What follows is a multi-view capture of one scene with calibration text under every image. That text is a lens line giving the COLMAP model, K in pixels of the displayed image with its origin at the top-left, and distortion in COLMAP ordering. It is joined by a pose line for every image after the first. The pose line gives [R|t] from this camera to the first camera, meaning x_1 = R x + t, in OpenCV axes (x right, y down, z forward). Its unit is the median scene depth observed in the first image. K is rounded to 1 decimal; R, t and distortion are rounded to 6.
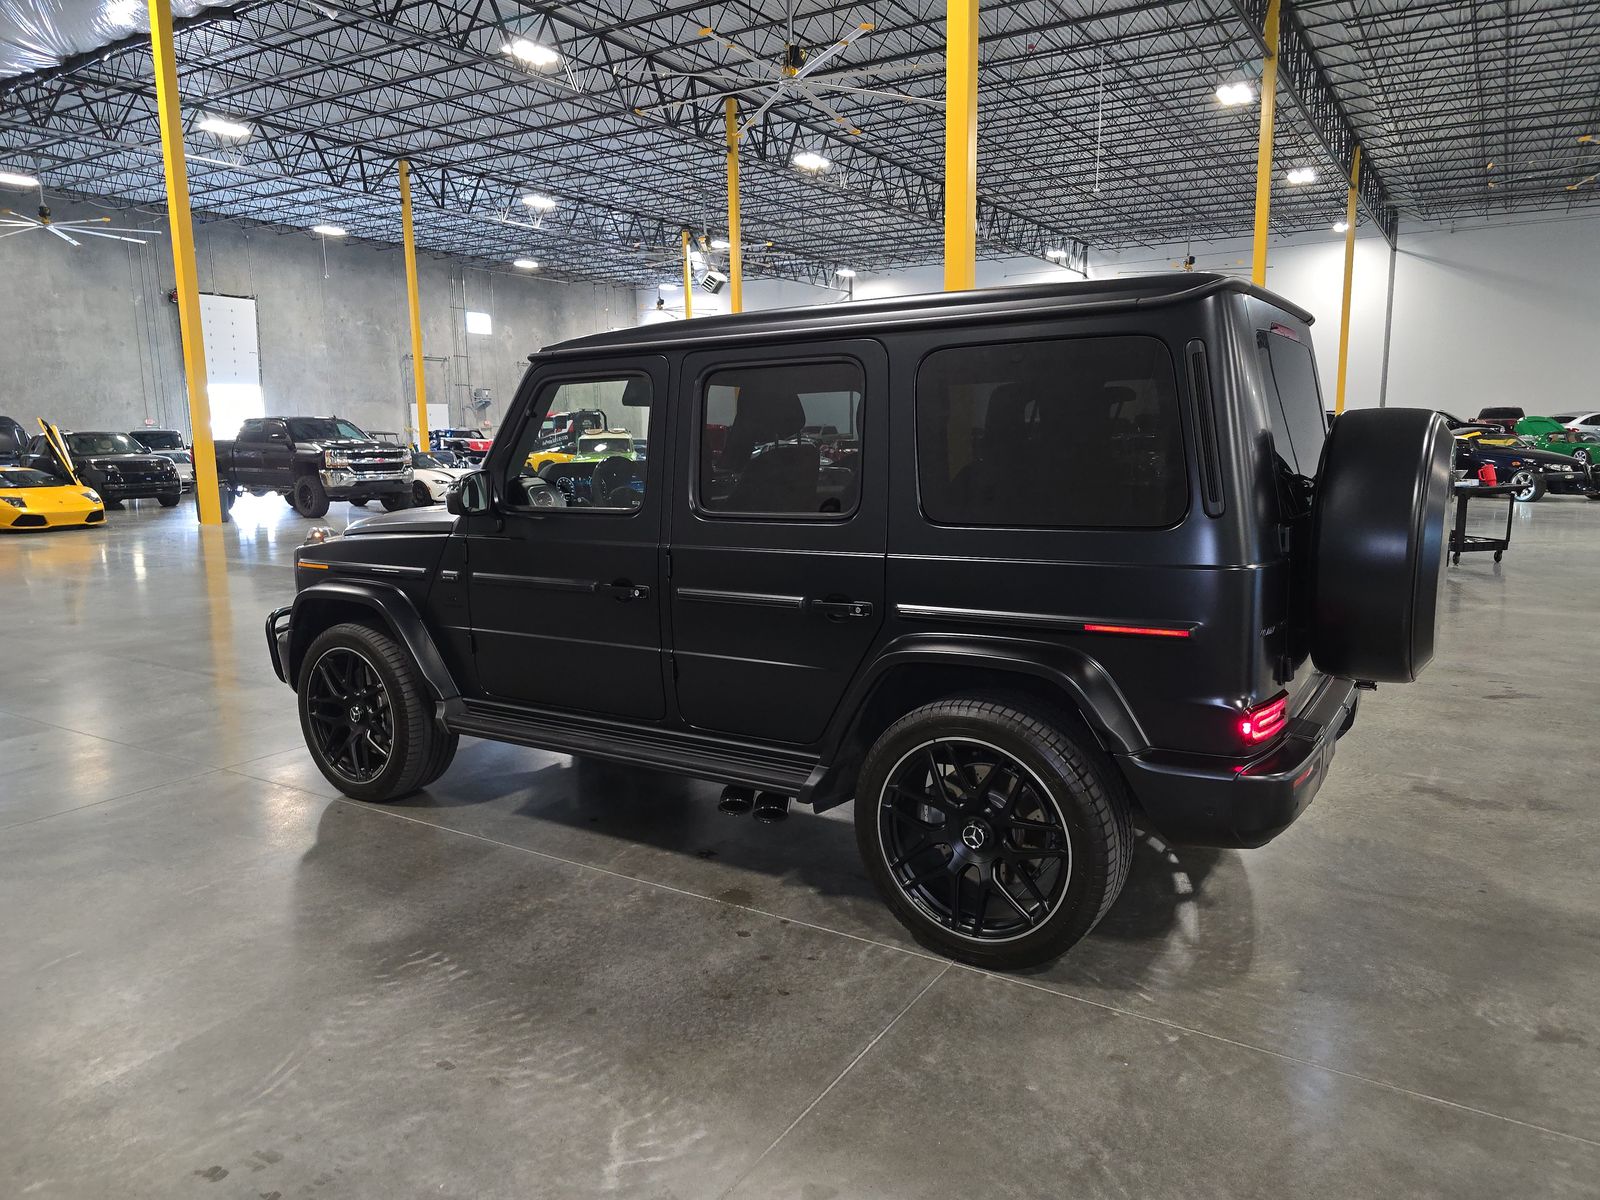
lens RADIAL K [[1072.8, 0, 784.0], [0, 1072.8, 609.4], [0, 0, 1]] dist [0.046732, -0.036677]
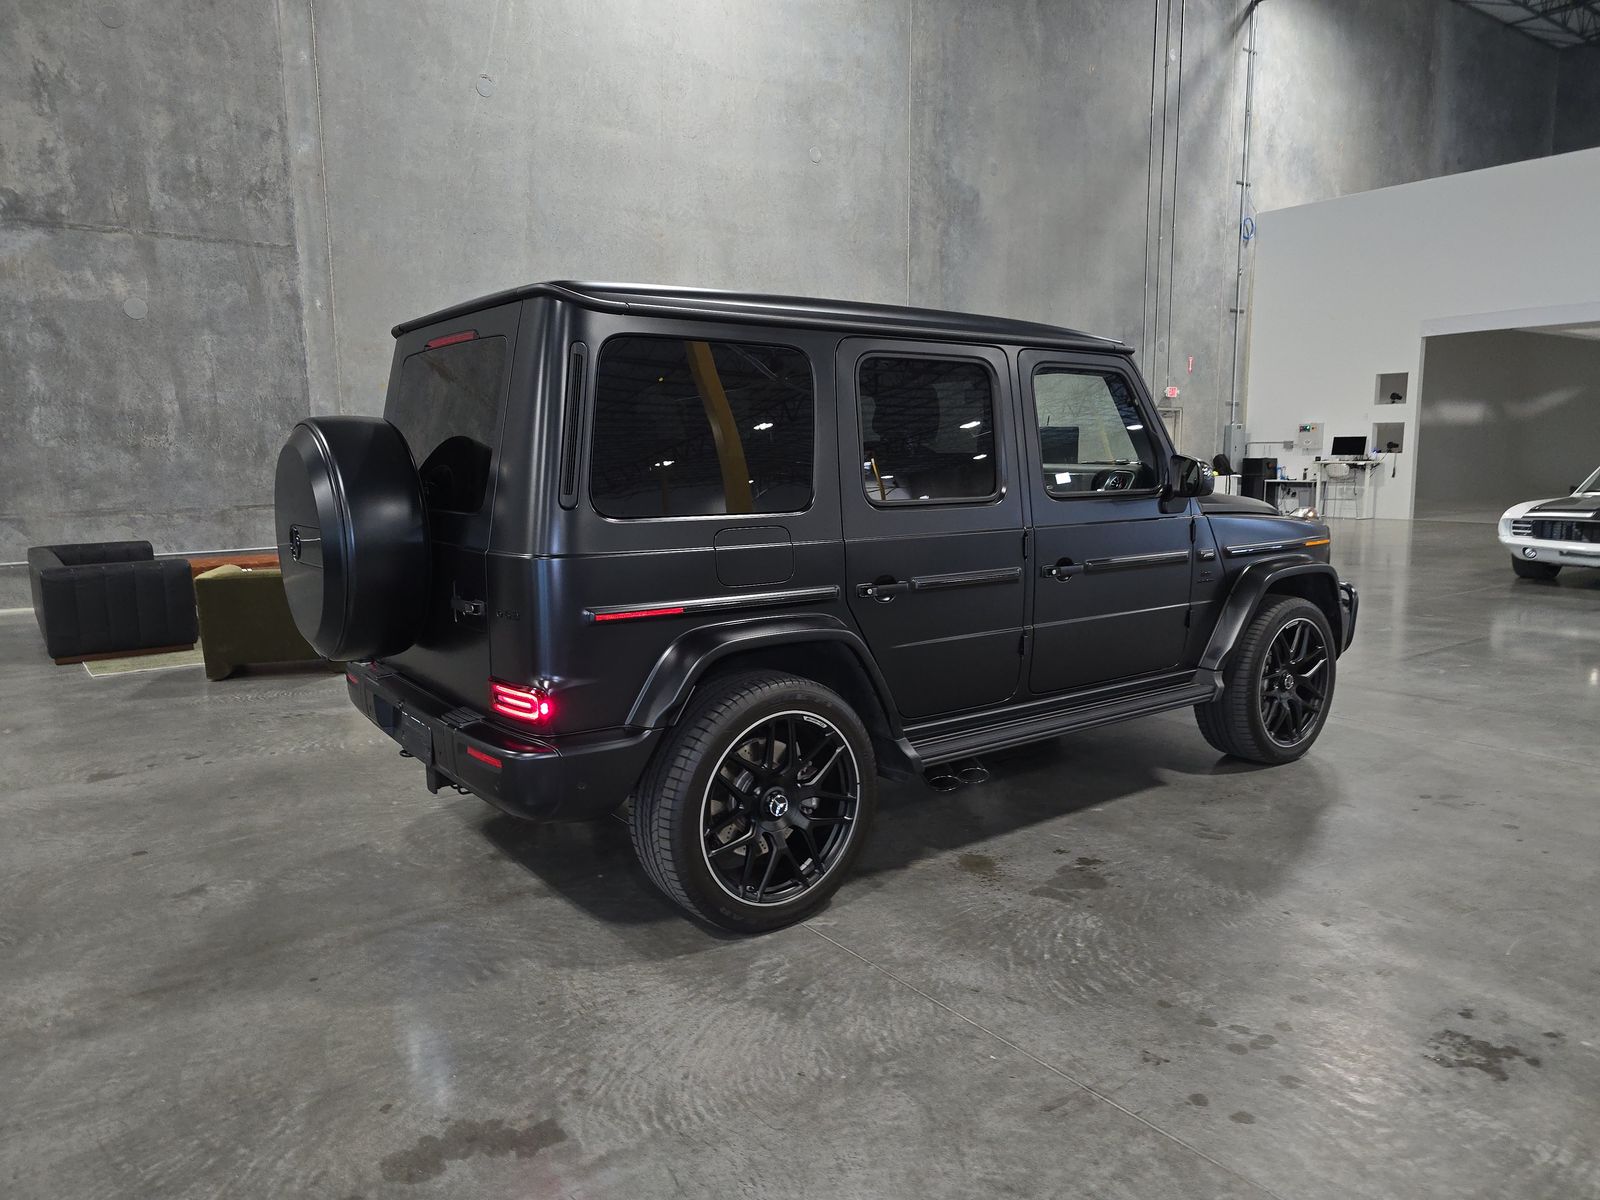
lens RADIAL K [[1072.8, 0, 795.2], [0, 1072.8, 595.6], [0, 0, 1]] dist [0.046732, -0.036677]
pose [[-0.345266, 0.148600, -0.926666, 0.197401], [-0.136013, 0.969038, 0.206072, -0.040087], [0.928597, 0.197188, -0.314365, 0.245487]]
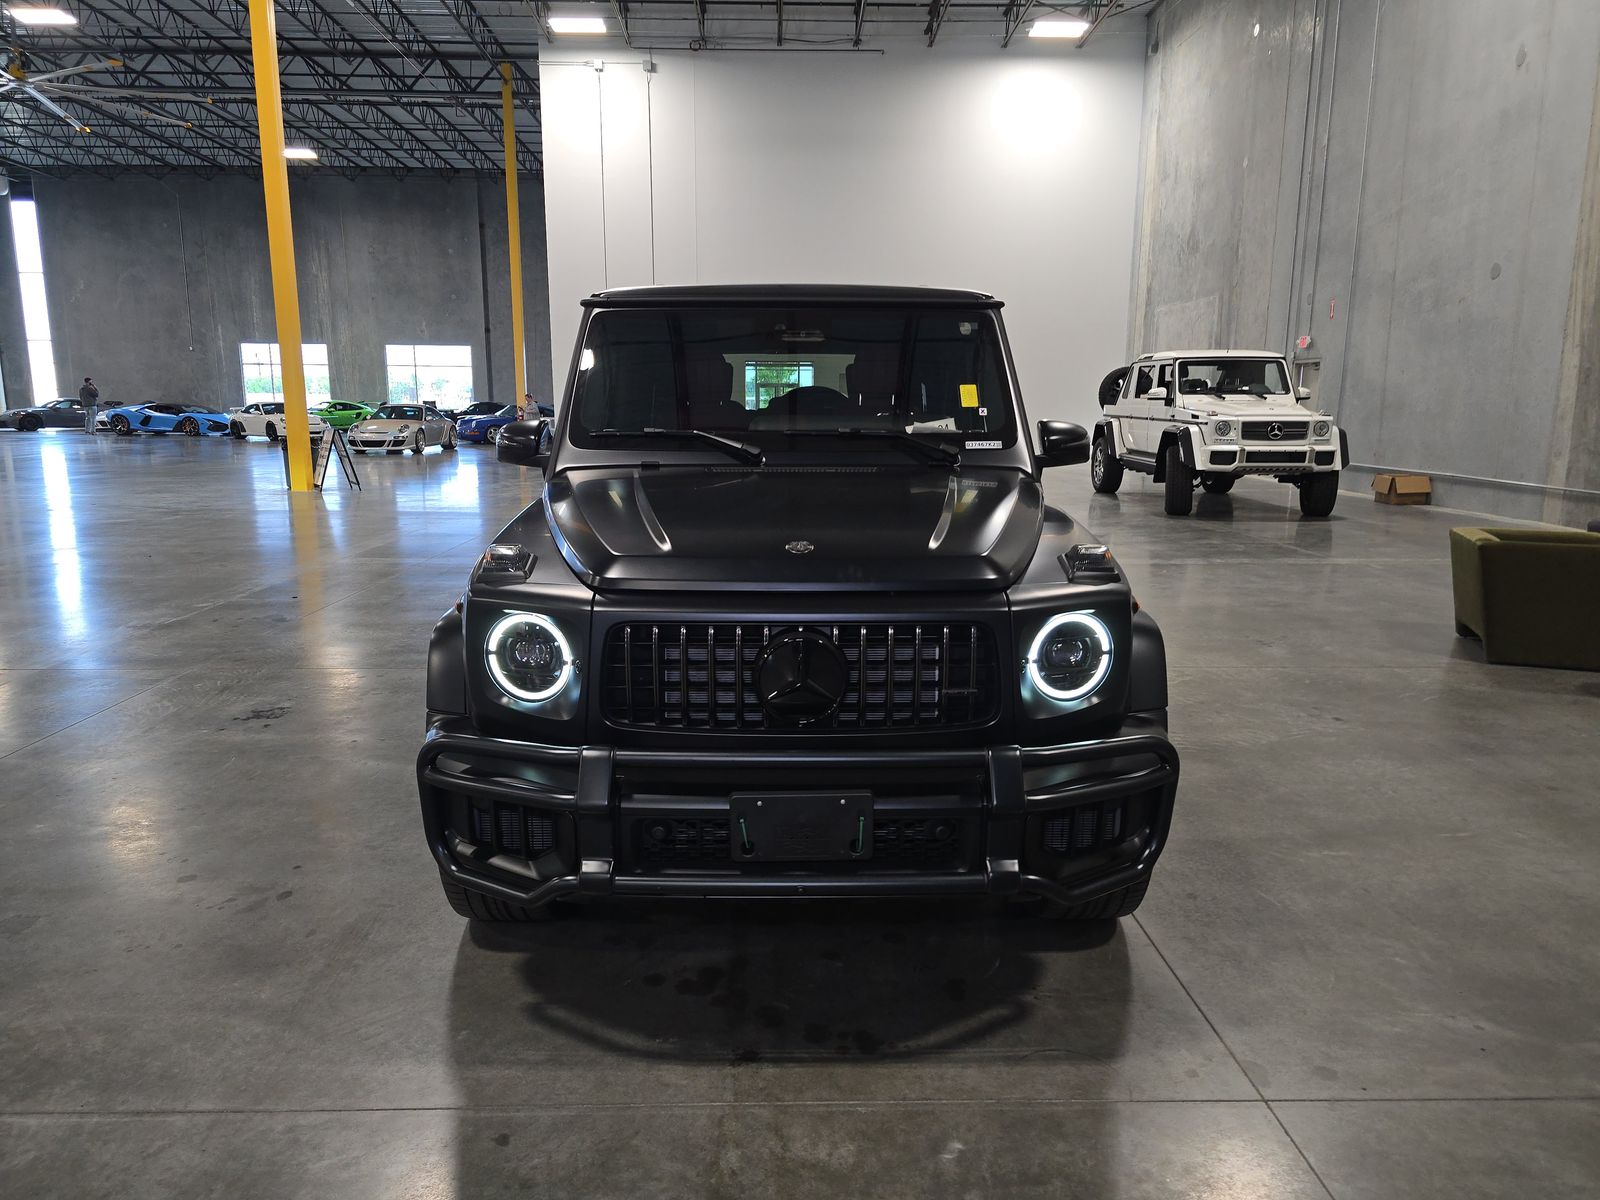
lens RADIAL K [[1072.8, 0, 801.8], [0, 1072.8, 598.8], [0, 0, 1]] dist [0.046732, -0.036677]
pose [[-0.565612, -0.136003, 0.813380, -0.171493], [0.140844, 0.955885, 0.257771, -0.044878], [-0.812555, 0.260358, -0.521505, 0.306247]]
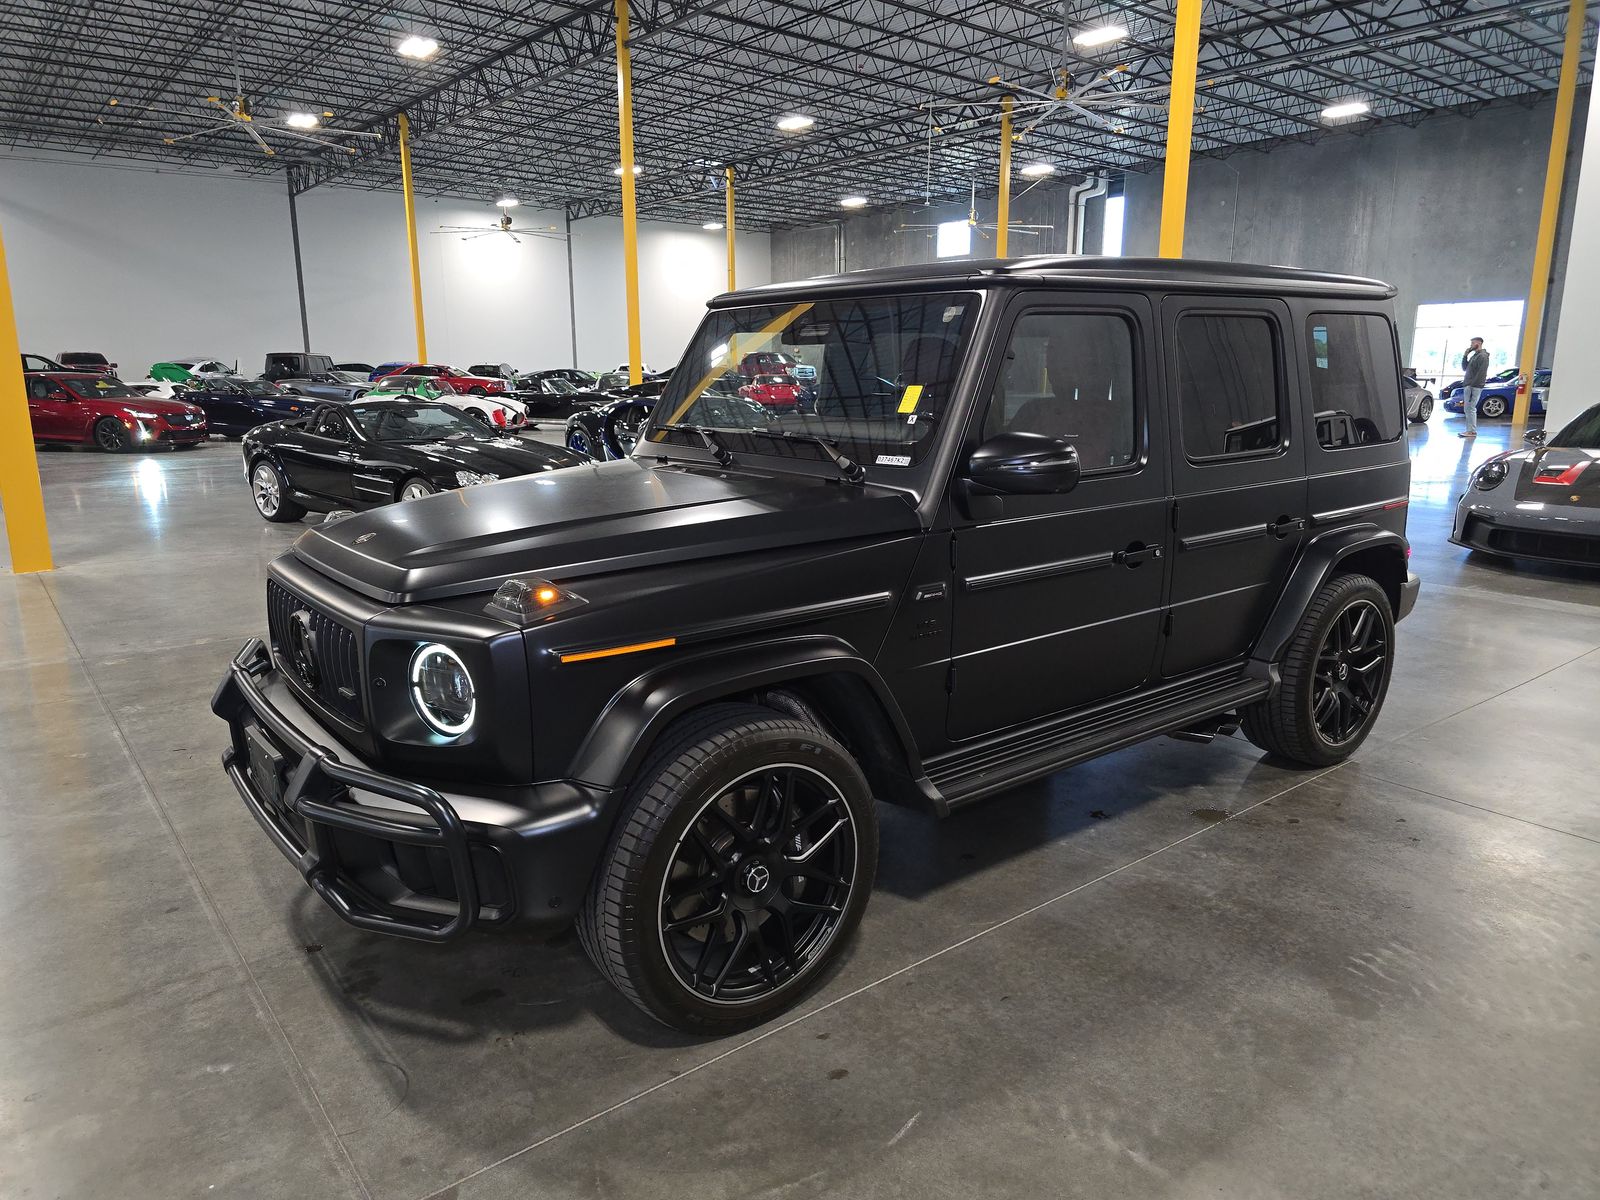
lens RADIAL K [[1072.8, 0, 796.7], [0, 1072.8, 648.8], [0, 0, 1]] dist [0.046732, -0.036677]
pose [[0.324613, -0.224921, 0.918715, -0.181601], [0.151472, 0.971140, 0.184236, -0.025062], [-0.933640, 0.079354, 0.349314, 0.159417]]
